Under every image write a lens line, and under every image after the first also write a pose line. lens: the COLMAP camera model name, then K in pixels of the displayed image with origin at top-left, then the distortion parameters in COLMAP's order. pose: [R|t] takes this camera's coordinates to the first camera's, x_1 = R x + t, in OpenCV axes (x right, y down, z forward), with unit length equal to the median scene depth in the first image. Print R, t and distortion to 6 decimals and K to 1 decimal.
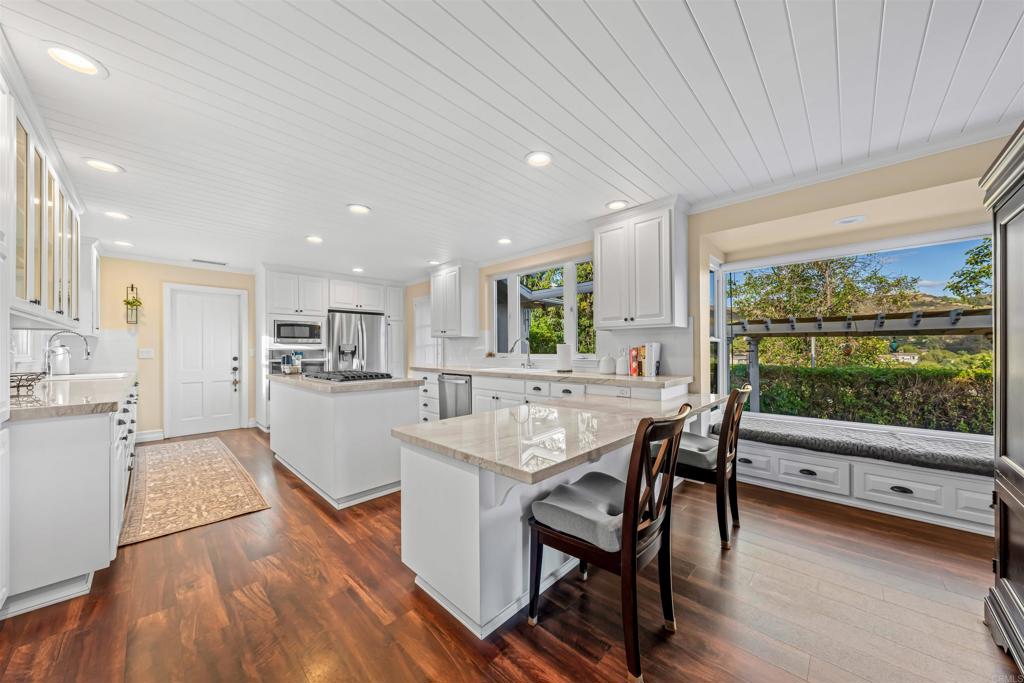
lens RADIAL K [[354.2, 0, 508.7], [0, 354.2, 348.4], [0, 0, 1]] dist [-0.000949, -0.000013]
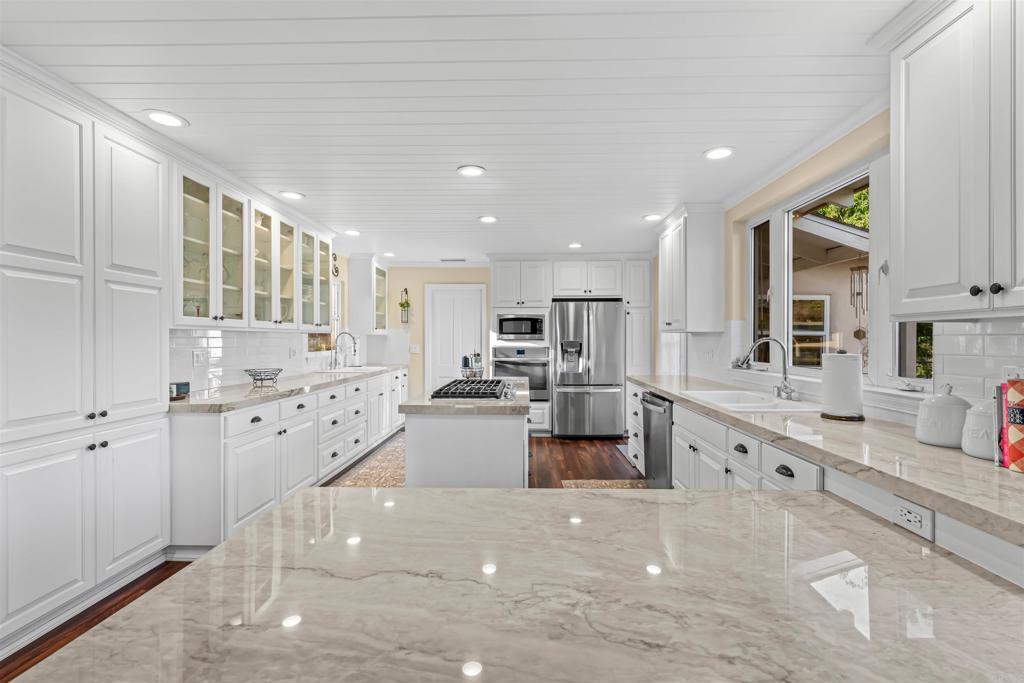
lens RADIAL K [[445.5, 0, 512.0], [0, 445.5, 341.5], [0, 0, 1]] dist [-0.001026, -0.000146]
pose [[0.679863, 0.008873, -0.733285, 0.211905], [-0.001370, 0.999940, 0.010829, -0.024331], [0.733338, -0.006358, 0.679835, 0.257893]]
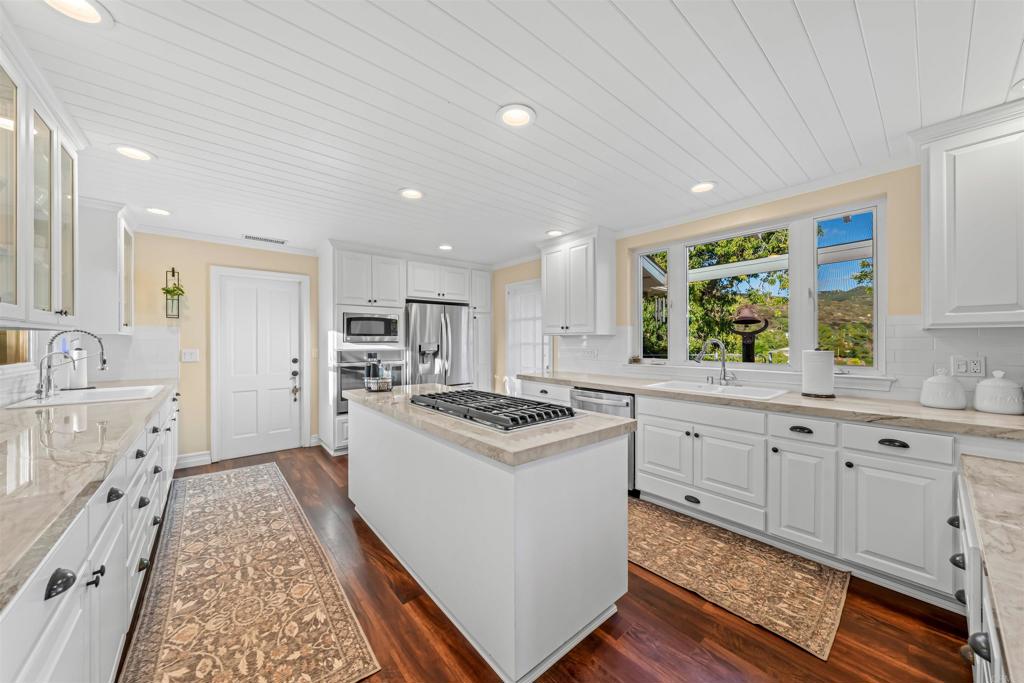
lens RADIAL K [[350.2, 0, 512.0], [0, 350.2, 341.5], [0, 0, 1]] dist [-0.000003, 0.000022]
pose [[0.996579, 0.002953, -0.082597, -0.236997], [-0.002611, 0.999988, 0.004245, -0.021618], [0.082608, -0.004015, 0.996574, 0.271999]]
